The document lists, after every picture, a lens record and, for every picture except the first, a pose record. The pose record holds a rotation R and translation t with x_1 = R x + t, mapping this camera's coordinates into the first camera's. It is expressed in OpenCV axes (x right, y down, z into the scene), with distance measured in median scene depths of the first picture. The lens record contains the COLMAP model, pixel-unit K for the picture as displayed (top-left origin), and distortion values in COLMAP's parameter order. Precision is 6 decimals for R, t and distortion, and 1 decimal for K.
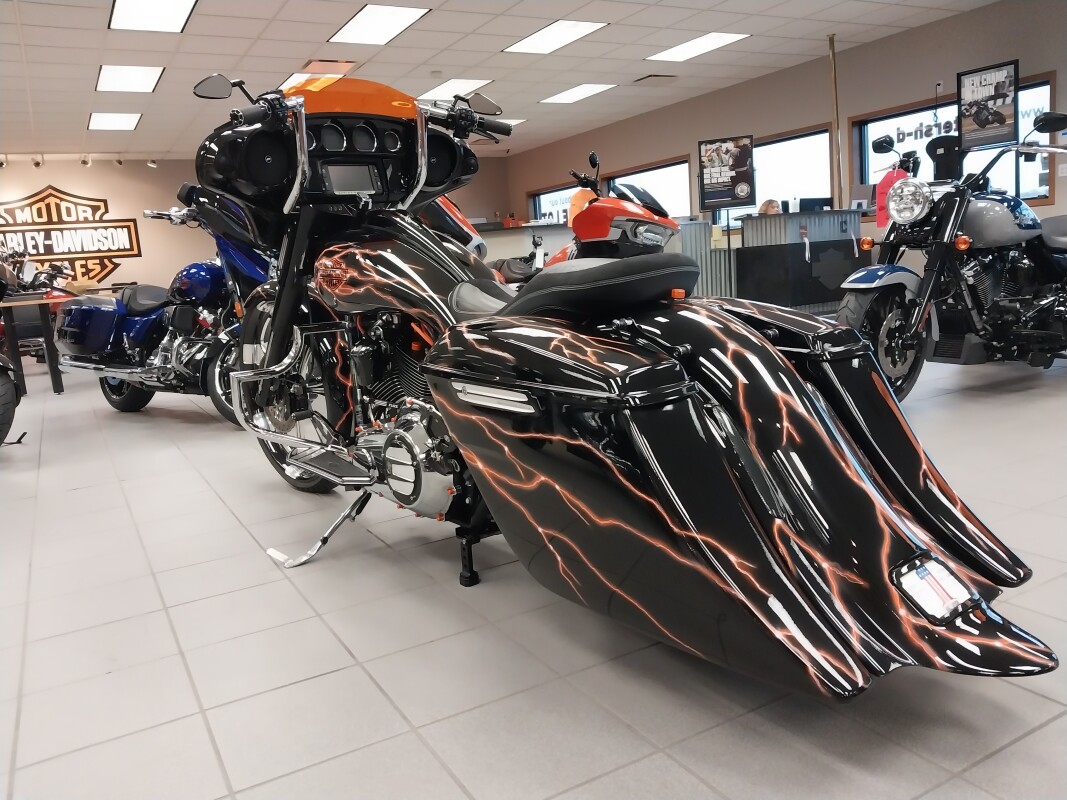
lens RADIAL K [[839.9, 0, 533.5], [0, 839.9, 400.0], [0, 0, 1]] dist [-0.006059, -0.004980]
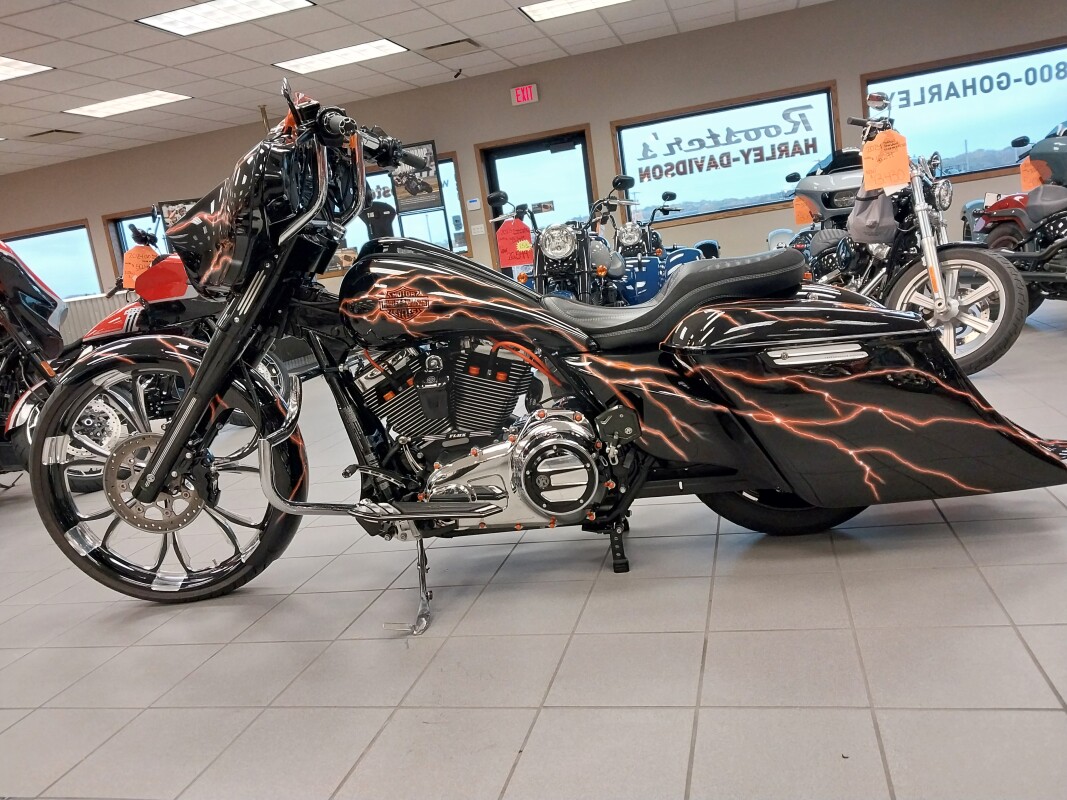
lens RADIAL K [[841.2, 0, 533.5], [0, 841.2, 405.8], [0, 0, 1]] dist [0.054421, -0.109114]
pose [[0.693158, -0.148902, 0.705238, -0.244833], [0.204530, 0.978844, 0.005644, -0.004628], [-0.691158, 0.140330, 0.708948, 0.077939]]
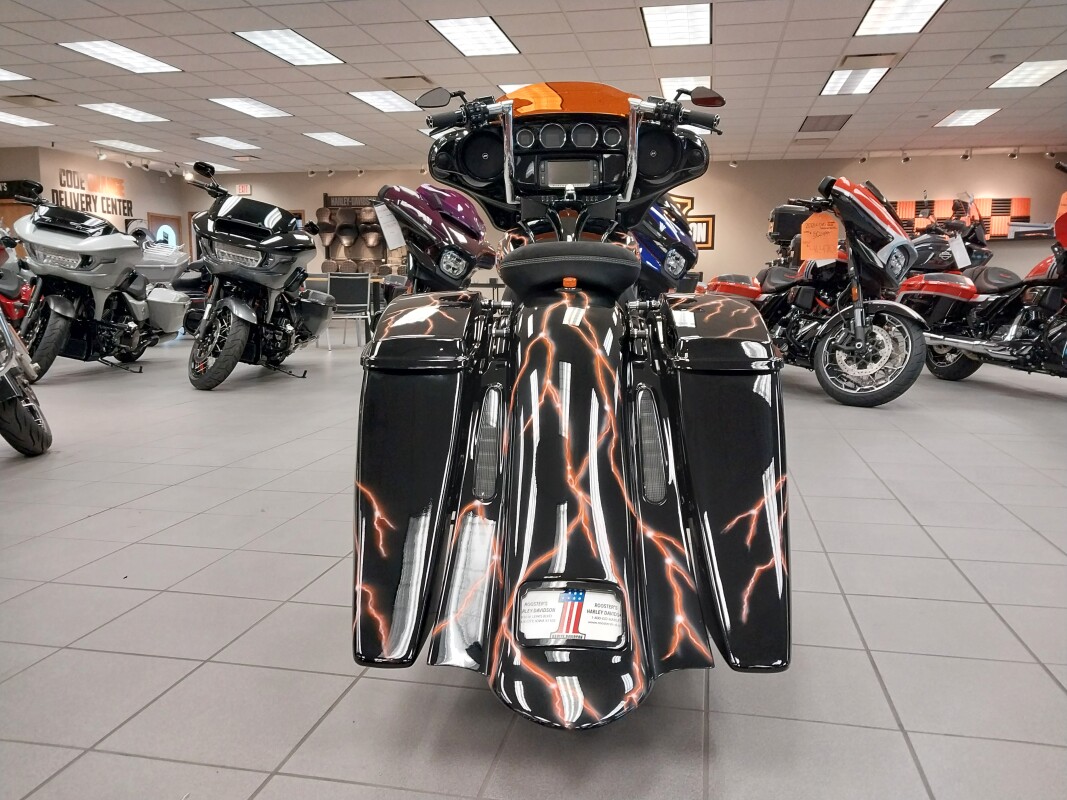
lens RADIAL K [[831.3, 0, 544.7], [0, 831.3, 406.9], [0, 0, 1]] dist [0.002727, -0.000419]
pose [[0.754987, 0.171605, -0.632887, 0.171277], [-0.166527, 0.983685, 0.068069, -0.009109], [0.634243, 0.054002, 0.771246, 0.049128]]
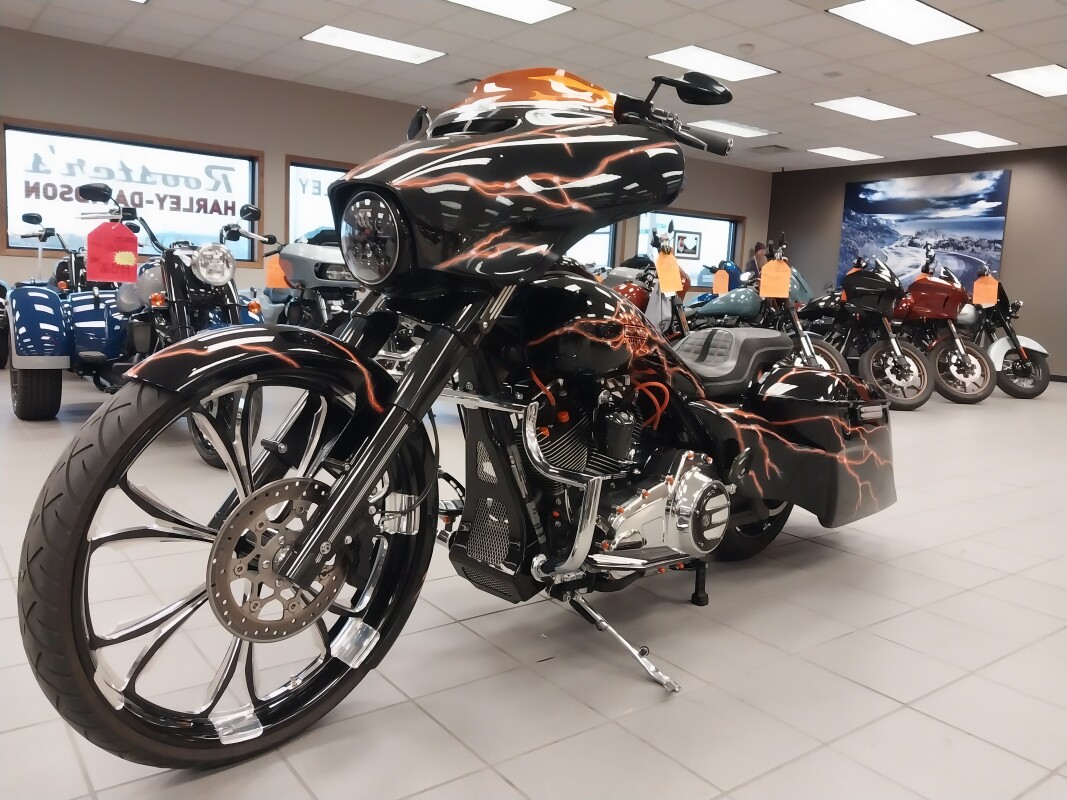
lens RADIAL K [[856.5, 0, 543.2], [0, 856.5, 399.7], [0, 0, 1]] dist [0.007426, 0.006904]
pose [[-0.143910, -0.057419, 0.987924, -0.329641], [0.126849, 0.989009, 0.075960, -0.048222], [-0.981427, 0.136249, -0.135045, 0.366495]]
